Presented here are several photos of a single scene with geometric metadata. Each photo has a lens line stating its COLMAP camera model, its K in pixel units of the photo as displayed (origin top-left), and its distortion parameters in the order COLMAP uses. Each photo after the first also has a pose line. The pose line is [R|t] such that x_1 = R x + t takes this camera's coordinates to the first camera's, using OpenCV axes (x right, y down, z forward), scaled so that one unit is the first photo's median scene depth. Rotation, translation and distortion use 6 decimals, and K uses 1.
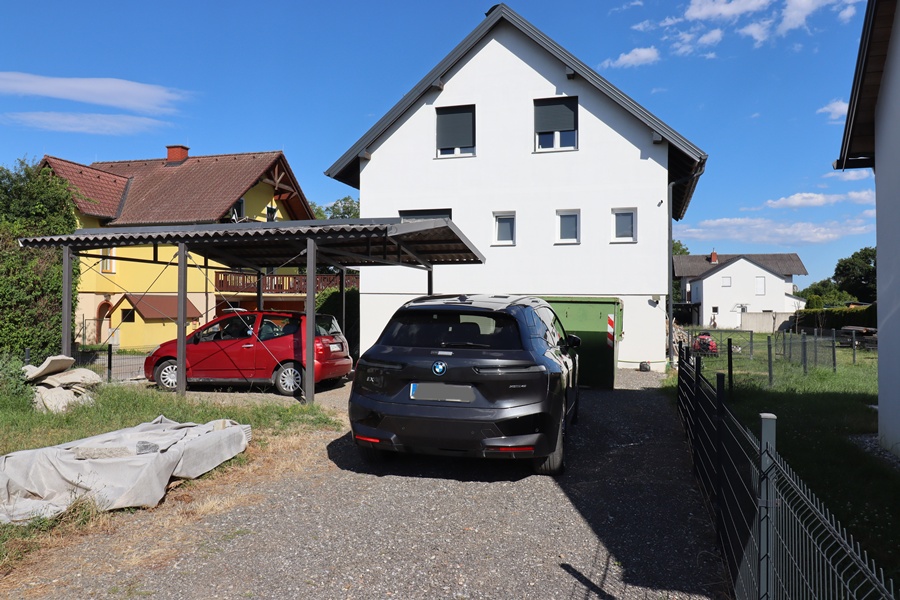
lens RADIAL K [[688.4, 0, 450.0], [0, 688.4, 300.0], [0, 0, 1]] dist [0.057401, -0.000055]
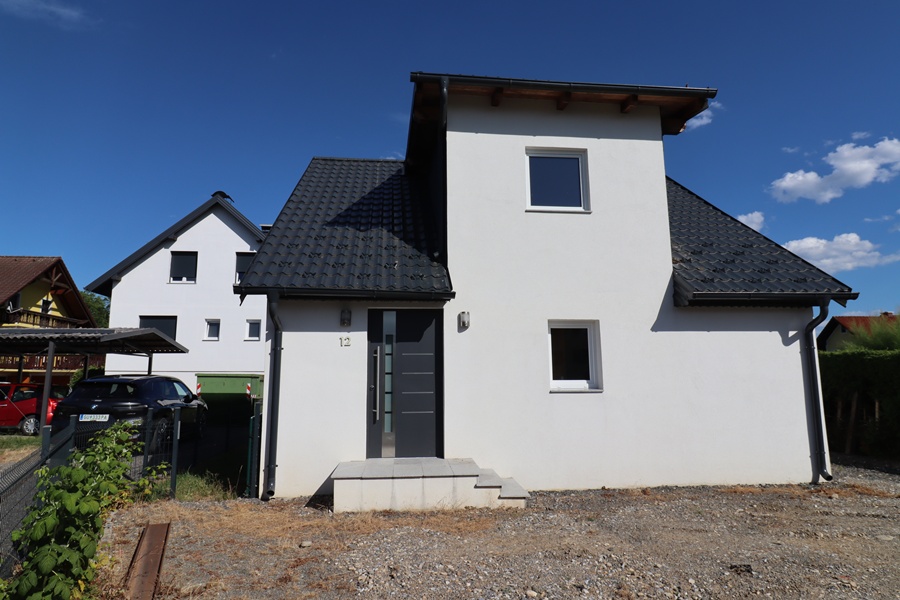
lens RADIAL K [[542.2, 0, 450.0], [0, 542.2, 300.0], [0, 0, 1]] dist [0.000164, -0.001331]
pose [[0.929267, 0.045622, 0.366582, 0.122130], [0.003551, 0.991196, -0.132357, -0.004136], [-0.369393, 0.124297, 0.920923, -0.349041]]
